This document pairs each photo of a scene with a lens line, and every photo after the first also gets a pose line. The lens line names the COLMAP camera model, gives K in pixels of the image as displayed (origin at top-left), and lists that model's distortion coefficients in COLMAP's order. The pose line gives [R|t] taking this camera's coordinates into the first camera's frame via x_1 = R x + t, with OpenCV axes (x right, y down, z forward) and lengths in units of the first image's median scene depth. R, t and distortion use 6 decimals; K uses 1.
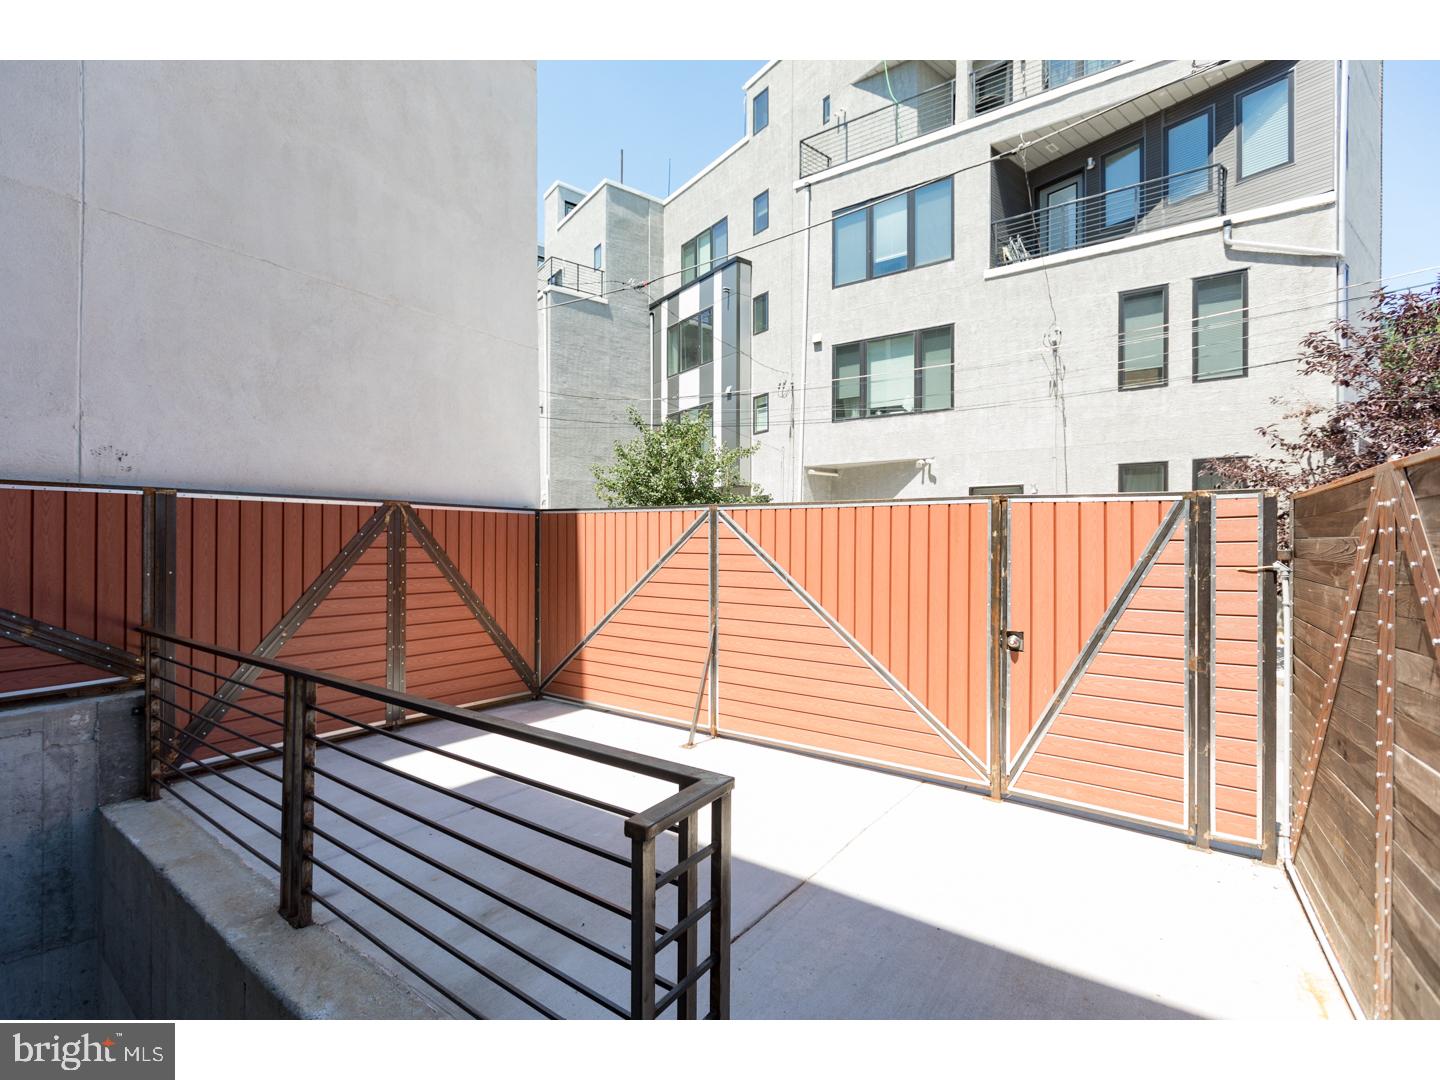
lens RADIAL K [[637.9, 0, 716.3], [0, 637.9, 543.1], [0, 0, 1]] dist [-0.000490, -0.000154]
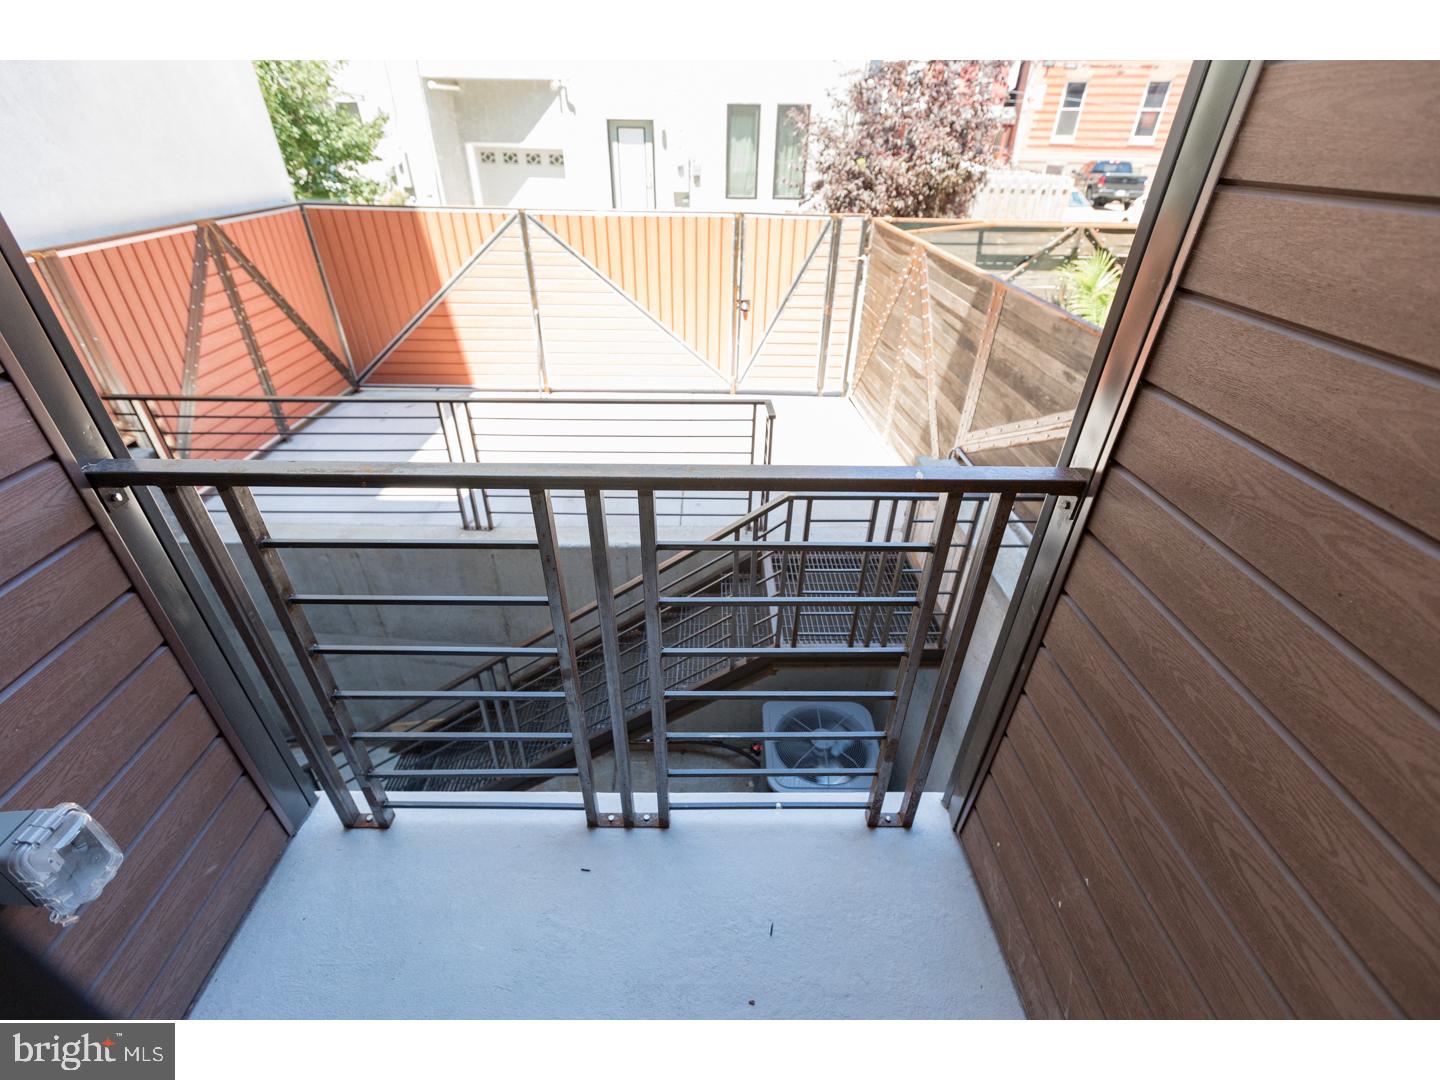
lens RADIAL K [[637.9, 0, 716.3], [0, 637.9, 543.1], [0, 0, 1]] dist [-0.000490, -0.000154]
pose [[0.808804, -0.311428, 0.498847, -0.719978], [-0.011499, 0.839730, 0.542883, -0.265942], [-0.587966, -0.444822, 0.675596, -0.458127]]
